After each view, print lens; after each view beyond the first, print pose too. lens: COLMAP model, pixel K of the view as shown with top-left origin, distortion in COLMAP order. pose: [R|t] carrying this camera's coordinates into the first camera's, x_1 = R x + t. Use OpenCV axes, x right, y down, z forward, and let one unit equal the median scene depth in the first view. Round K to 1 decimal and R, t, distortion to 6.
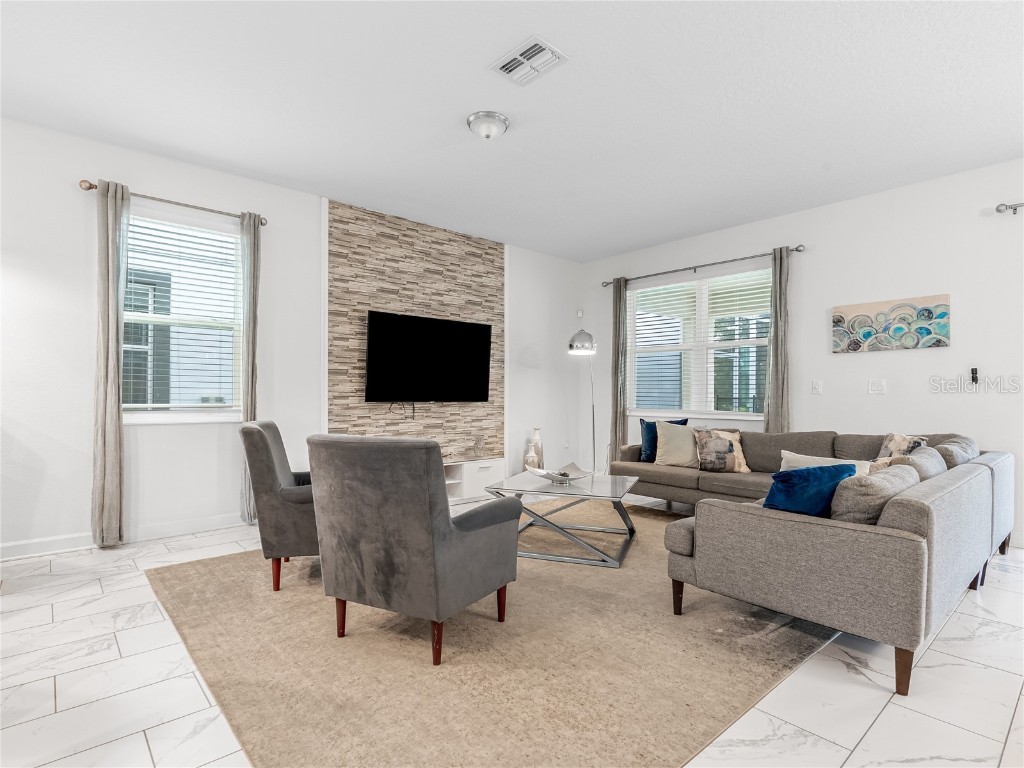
lens RADIAL K [[536.5, 0, 515.3], [0, 536.5, 391.7], [0, 0, 1]] dist [-0.000920, 0.000896]
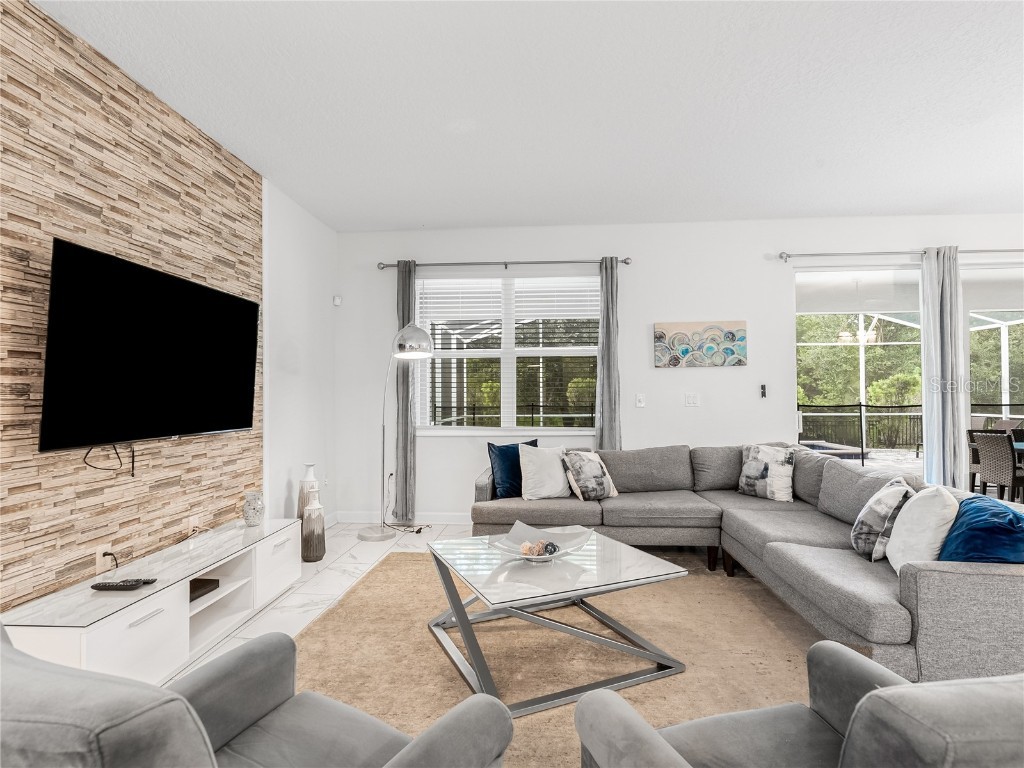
lens RADIAL K [[531.9, 0, 516.7], [0, 531.9, 387.9], [0, 0, 1]] dist [0.000581, 0.000353]
pose [[0.717626, 0.000672, 0.696429, -0.314398], [0.007221, 0.999939, -0.008407, -0.026080], [-0.696392, 0.011062, 0.717577, 0.453811]]
